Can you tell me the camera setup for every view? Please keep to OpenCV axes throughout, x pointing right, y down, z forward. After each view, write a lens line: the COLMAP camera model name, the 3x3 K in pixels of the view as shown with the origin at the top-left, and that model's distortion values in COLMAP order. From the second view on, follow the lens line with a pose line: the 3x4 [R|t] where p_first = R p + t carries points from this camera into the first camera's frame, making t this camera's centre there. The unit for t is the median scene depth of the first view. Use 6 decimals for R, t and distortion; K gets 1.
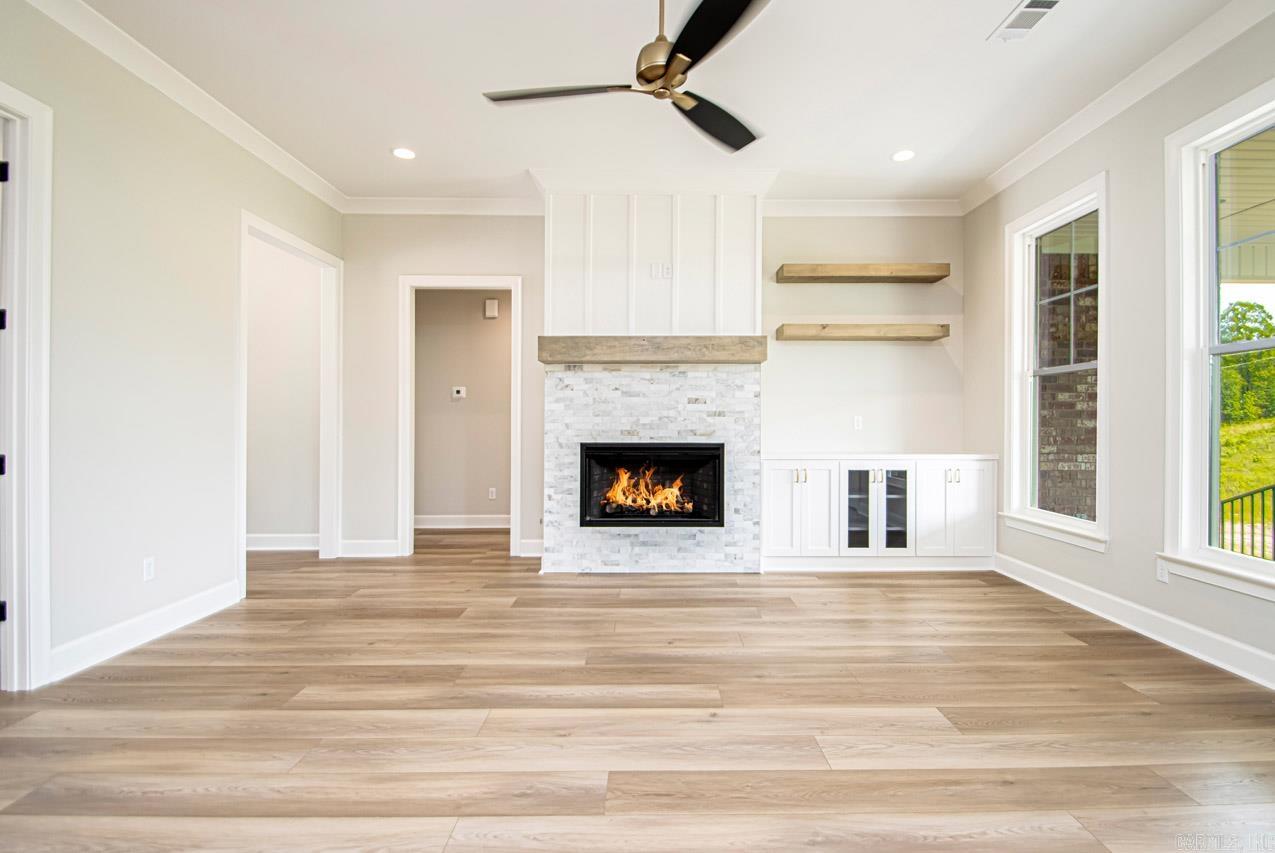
lens RADIAL K [[600.5, 0, 653.4], [0, 600.5, 424.4], [0, 0, 1]] dist [0.002479, -0.000207]
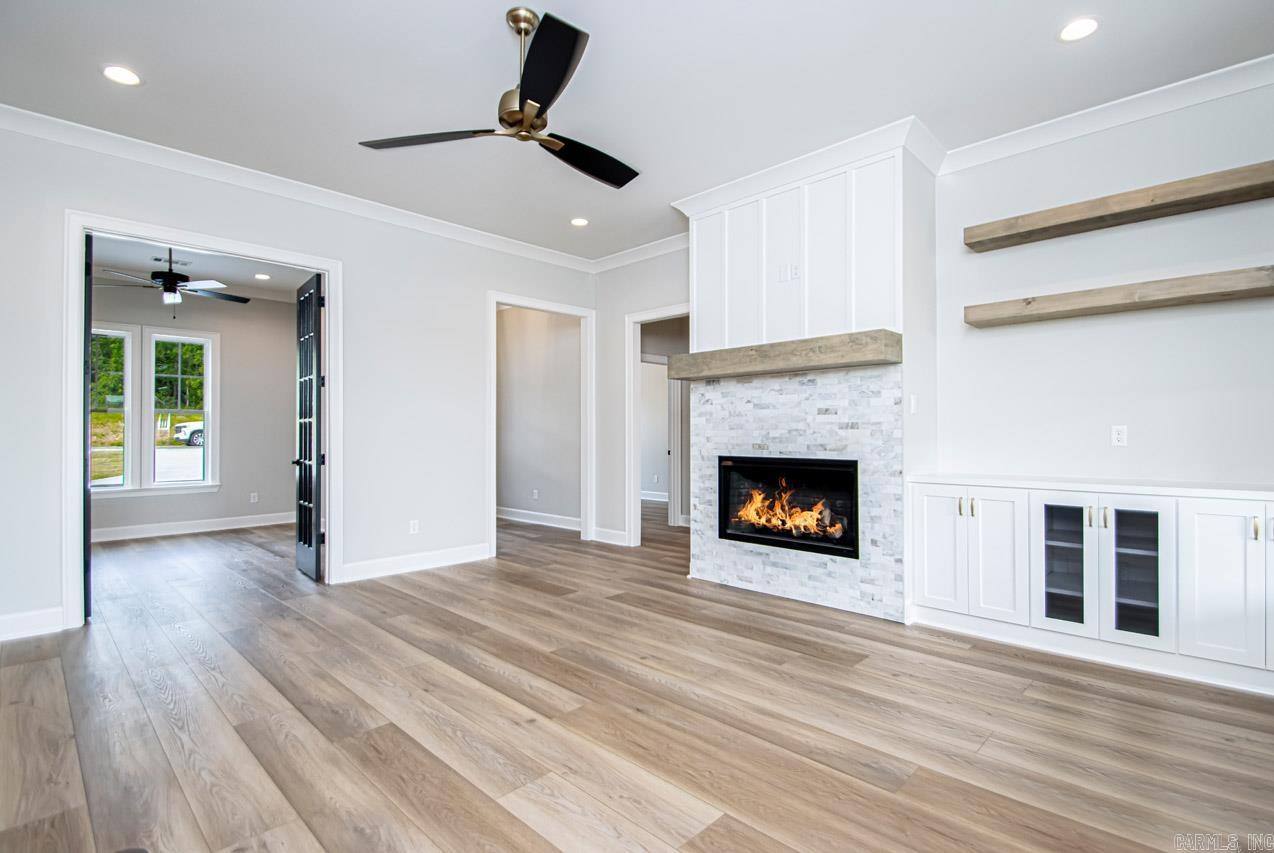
lens RADIAL K [[570.4, 0, 634.7], [0, 570.4, 430.9], [0, 0, 1]] dist [0.001116, -0.000208]
pose [[0.725117, -0.006543, -0.688594, 0.443570], [0.000744, 0.999962, -0.008718, -0.003446], [0.688625, 0.005810, 0.725094, 0.199005]]
